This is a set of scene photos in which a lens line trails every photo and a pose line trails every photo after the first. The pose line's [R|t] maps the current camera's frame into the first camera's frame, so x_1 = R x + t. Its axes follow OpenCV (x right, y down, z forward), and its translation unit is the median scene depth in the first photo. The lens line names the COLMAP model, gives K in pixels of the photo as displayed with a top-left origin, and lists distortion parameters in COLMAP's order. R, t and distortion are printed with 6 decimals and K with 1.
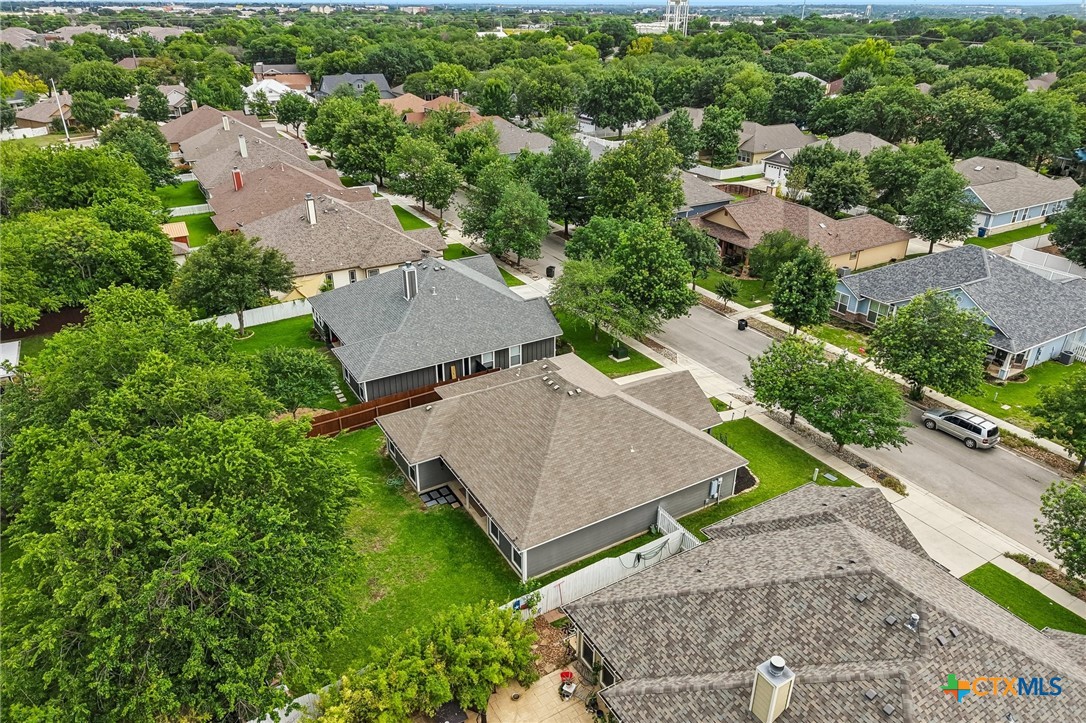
lens RADIAL K [[731.0, 0, 538.7], [0, 731.0, 349.0], [0, 0, 1]] dist [0.036100, -0.044623]
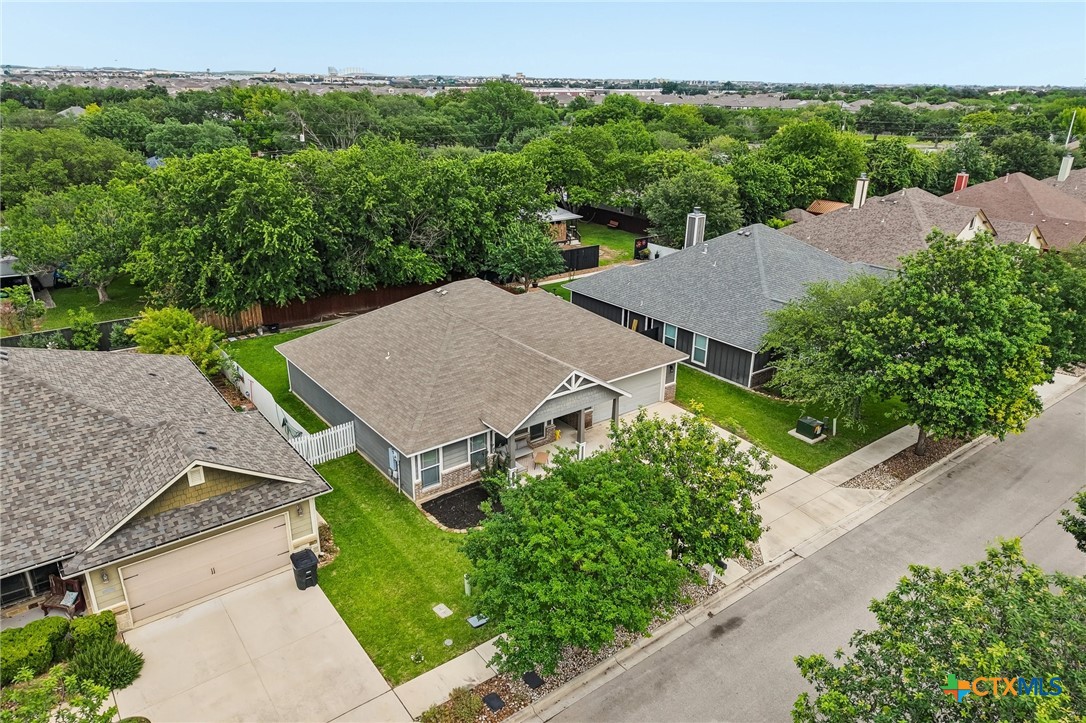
lens RADIAL K [[731.0, 0, 538.7], [0, 731.0, 349.0], [0, 0, 1]] dist [0.036100, -0.044623]
pose [[0.127475, 0.350543, -0.927831, 0.657251], [-0.438499, 0.858993, 0.264289, -0.118995], [0.889645, 0.373163, 0.263213, 0.657727]]
